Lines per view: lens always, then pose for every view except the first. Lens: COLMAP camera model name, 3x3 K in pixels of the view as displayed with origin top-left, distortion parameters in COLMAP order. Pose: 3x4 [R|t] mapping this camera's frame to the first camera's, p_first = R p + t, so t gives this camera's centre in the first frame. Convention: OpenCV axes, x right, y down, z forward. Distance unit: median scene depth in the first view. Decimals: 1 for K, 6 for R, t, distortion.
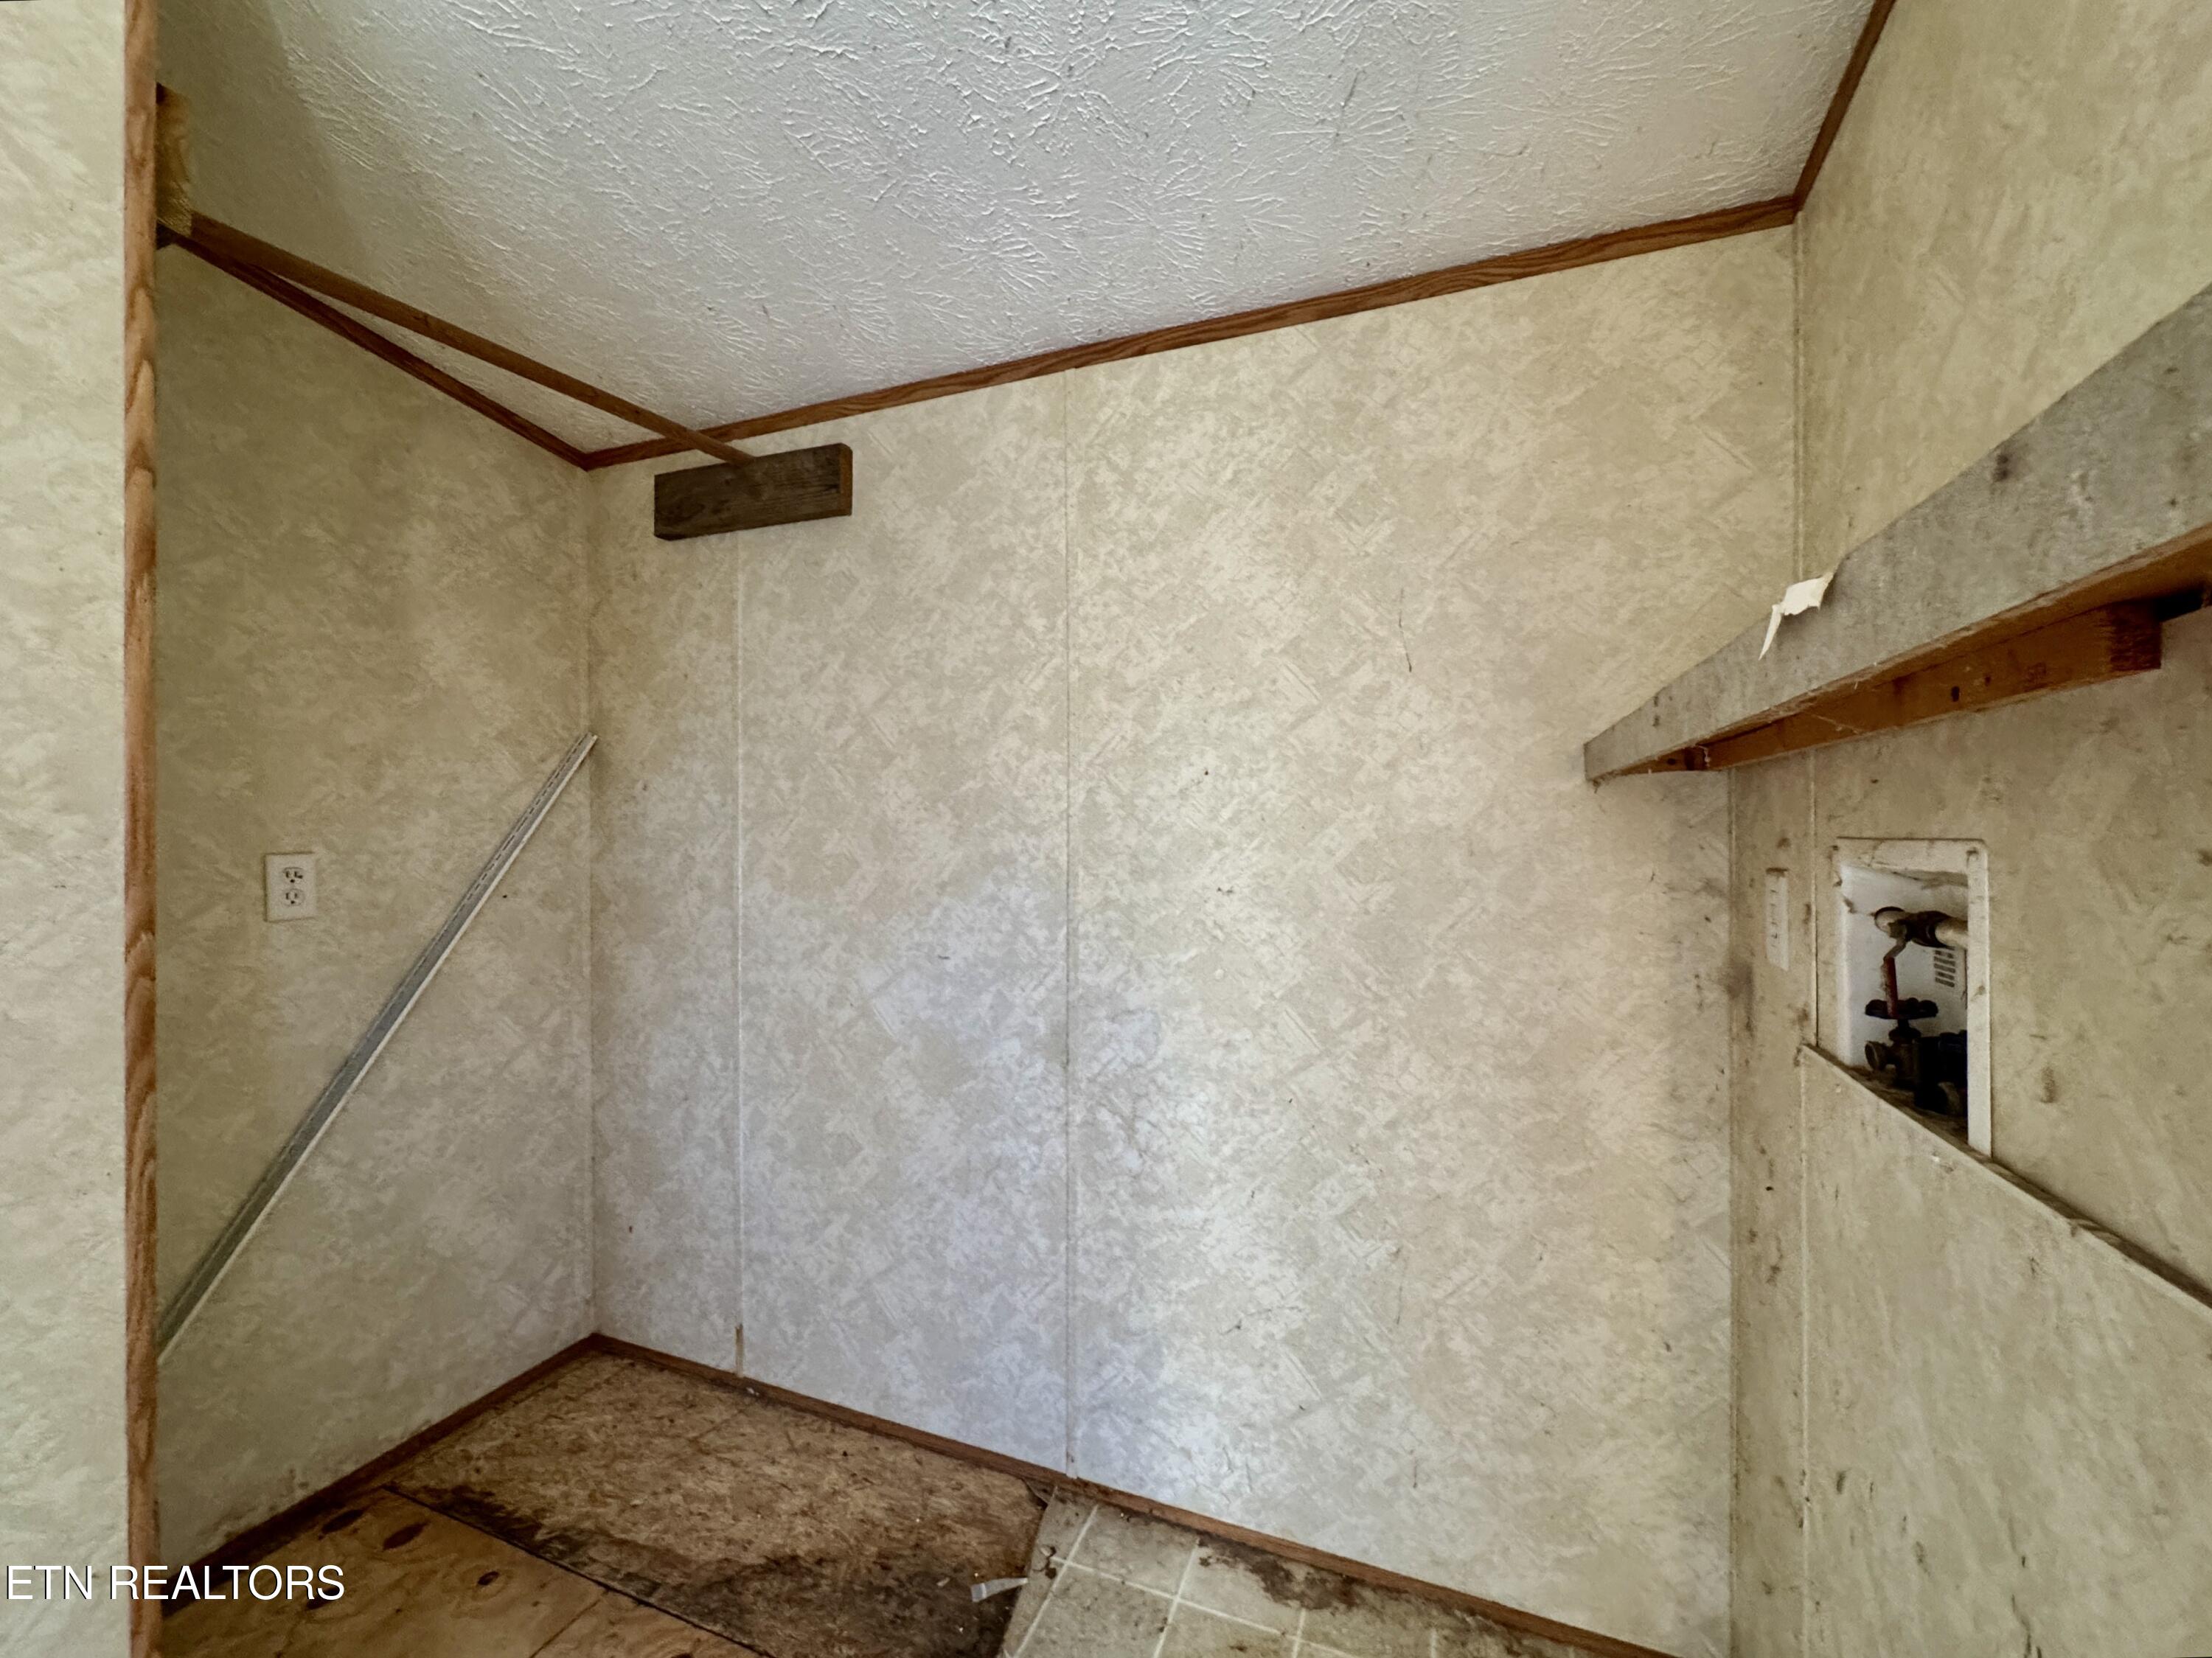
lens RADIAL K [[901.9, 0, 1107.5], [0, 901.9, 823.8], [0, 0, 1]] dist [-0.002110, 0.000299]
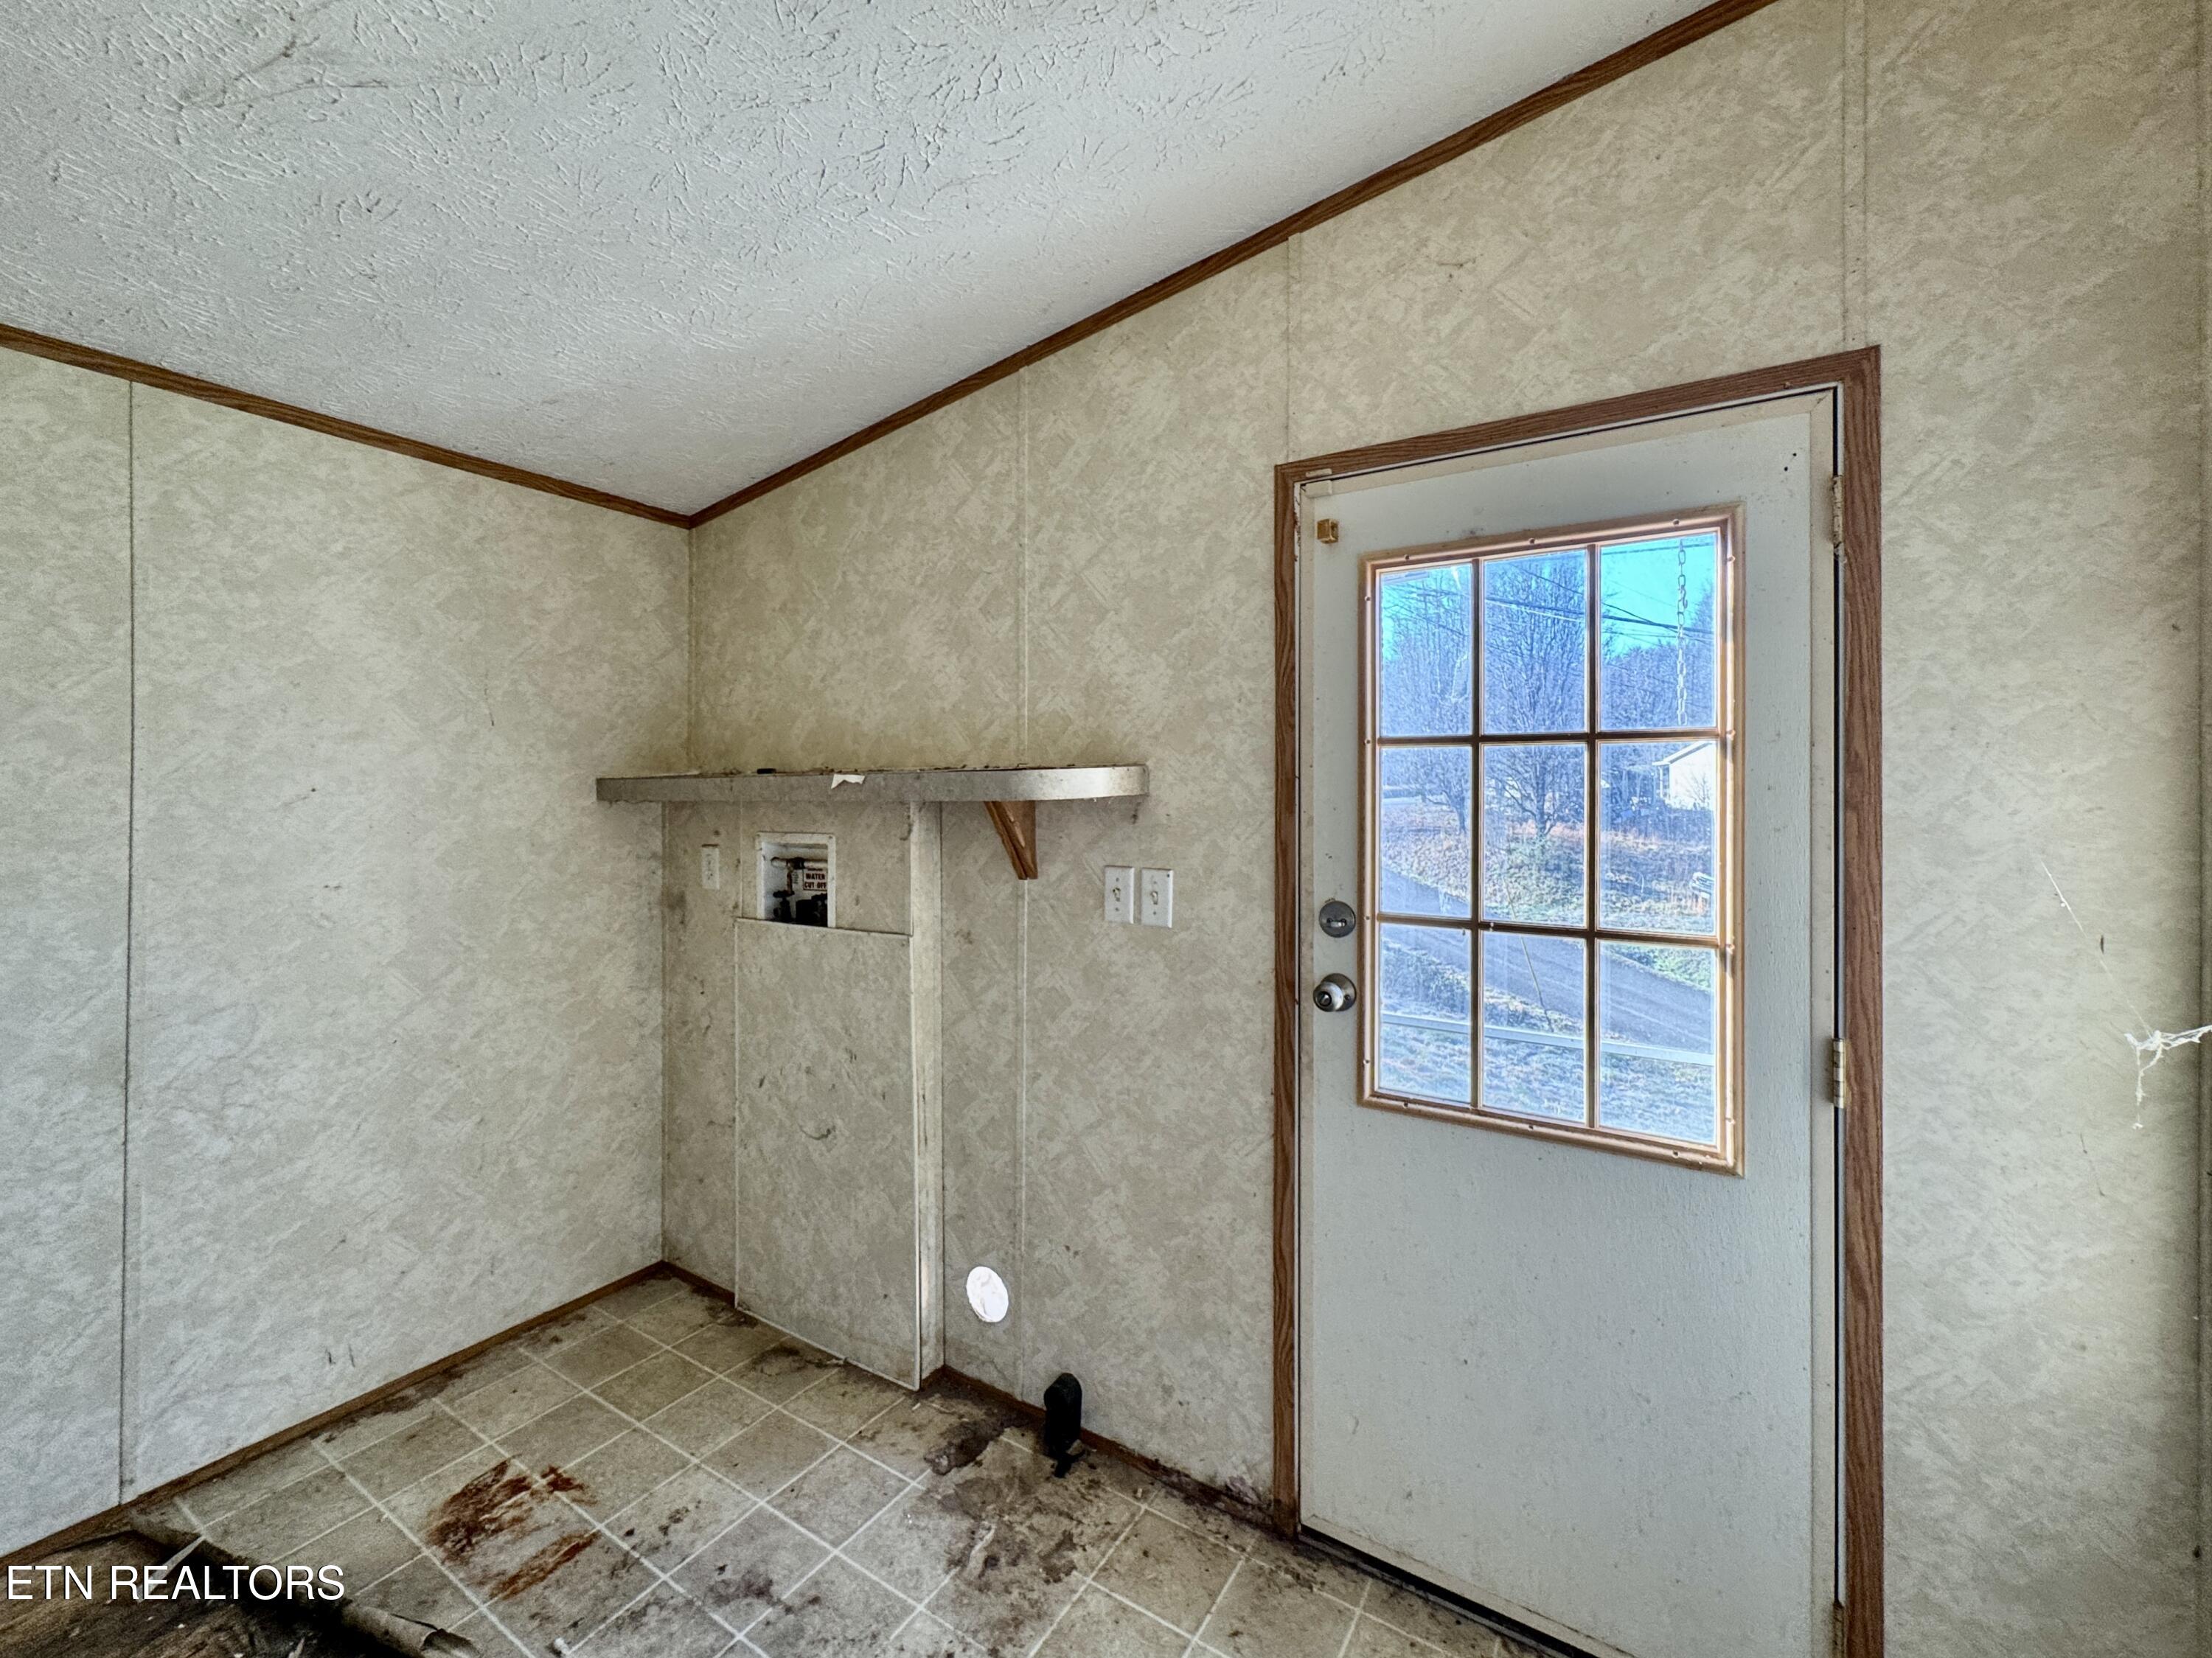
lens RADIAL K [[893.1, 0, 1105.0], [0, 893.1, 848.2], [0, 0, 1]] dist [-0.001750, 0.000260]
pose [[0.177697, -0.059489, 0.982286, -0.890299], [-0.003295, 0.998130, 0.061045, -0.056429], [-0.984080, -0.014084, 0.177168, -0.244410]]
